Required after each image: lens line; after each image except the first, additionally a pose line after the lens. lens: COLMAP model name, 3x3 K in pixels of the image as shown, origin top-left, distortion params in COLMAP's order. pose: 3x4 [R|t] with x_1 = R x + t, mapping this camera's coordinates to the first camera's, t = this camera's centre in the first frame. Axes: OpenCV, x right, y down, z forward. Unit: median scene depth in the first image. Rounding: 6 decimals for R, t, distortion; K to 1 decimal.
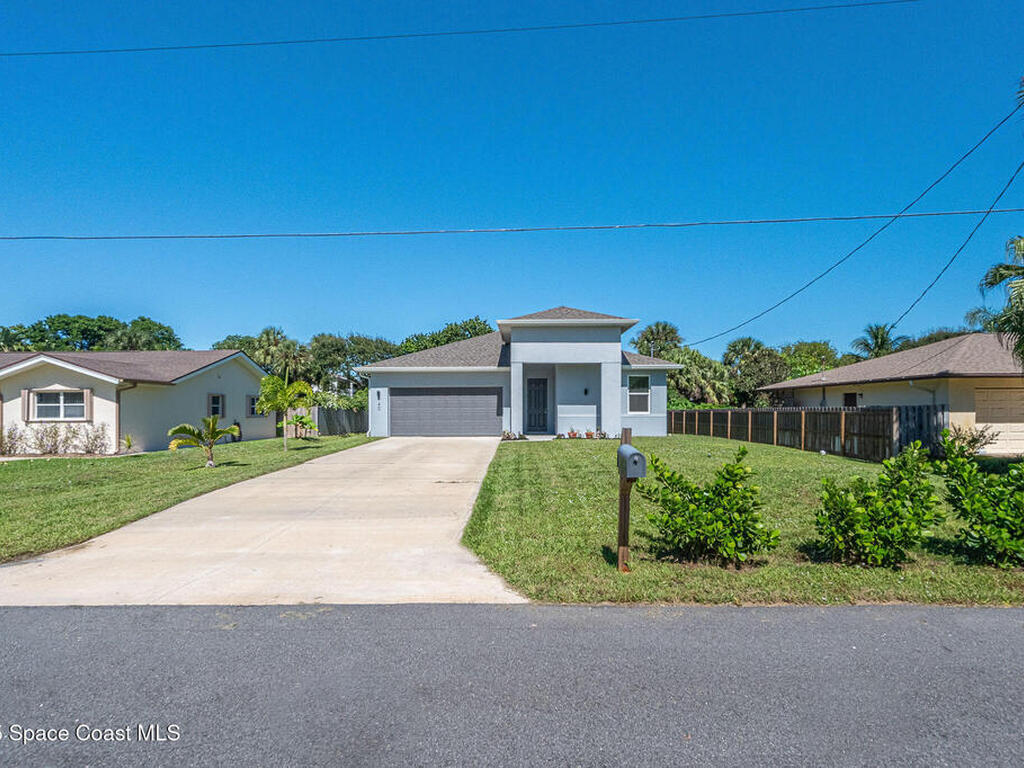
lens RADIAL K [[459.4, 0, 511.4], [0, 459.4, 407.5], [0, 0, 1]] dist [0.001031, -0.000015]
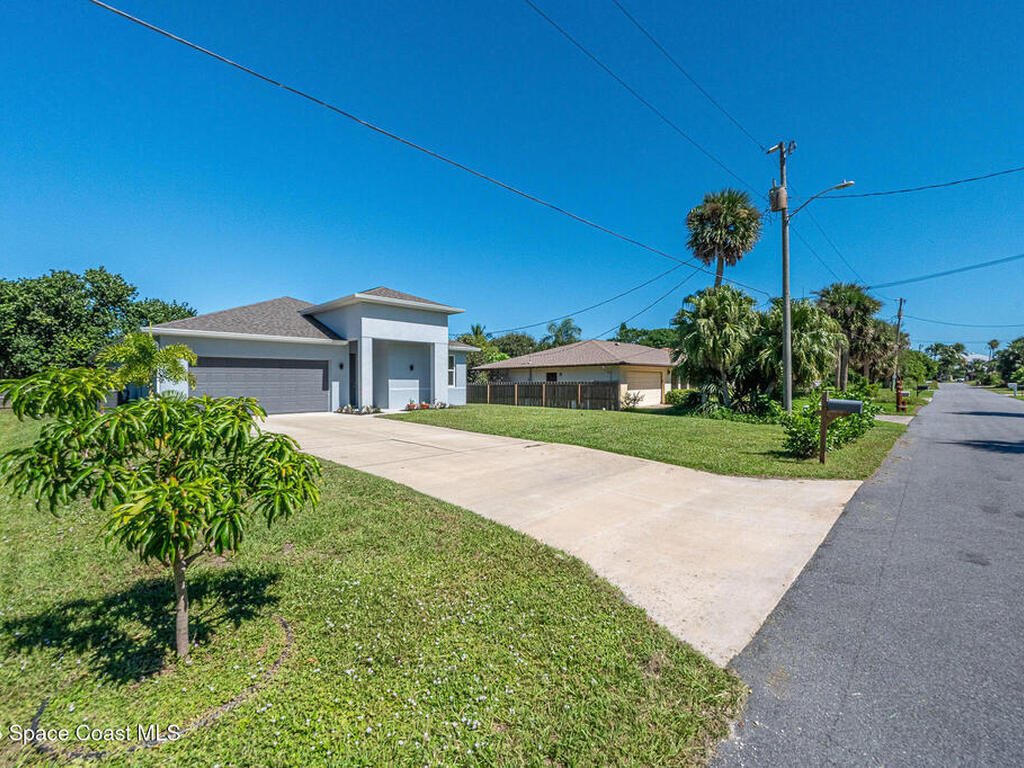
lens RADIAL K [[414.1, 0, 489.0], [0, 414.1, 383.6], [0, 0, 1]] dist [-0.000023, 0.000126]
pose [[0.729801, -0.002452, 0.683655, -0.388281], [0.001418, 0.999997, 0.002072, 0.002677], [-0.683658, -0.000543, 0.729802, 0.137599]]
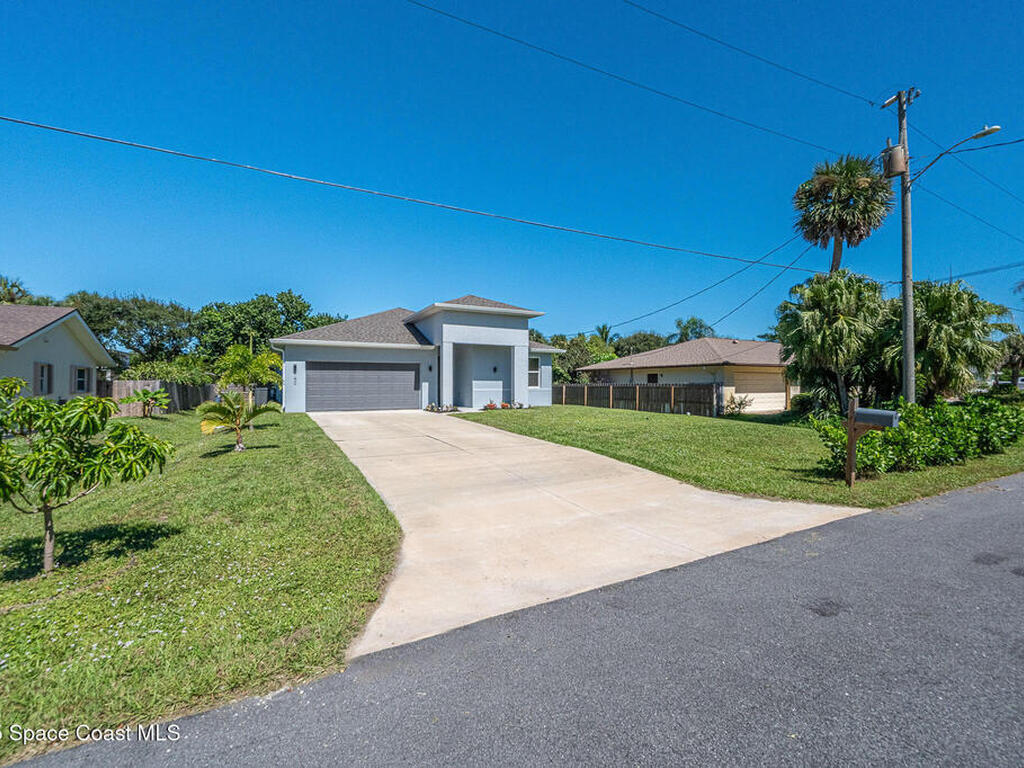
lens RADIAL K [[407.6, 0, 500.3], [0, 407.6, 381.1], [0, 0, 1]] dist [0.000341, 0.000069]
pose [[0.896066, 0.006166, 0.443878, -0.290154], [-0.004498, 0.999978, -0.004811, 0.000586], [-0.443898, 0.002315, 0.896074, 0.055522]]
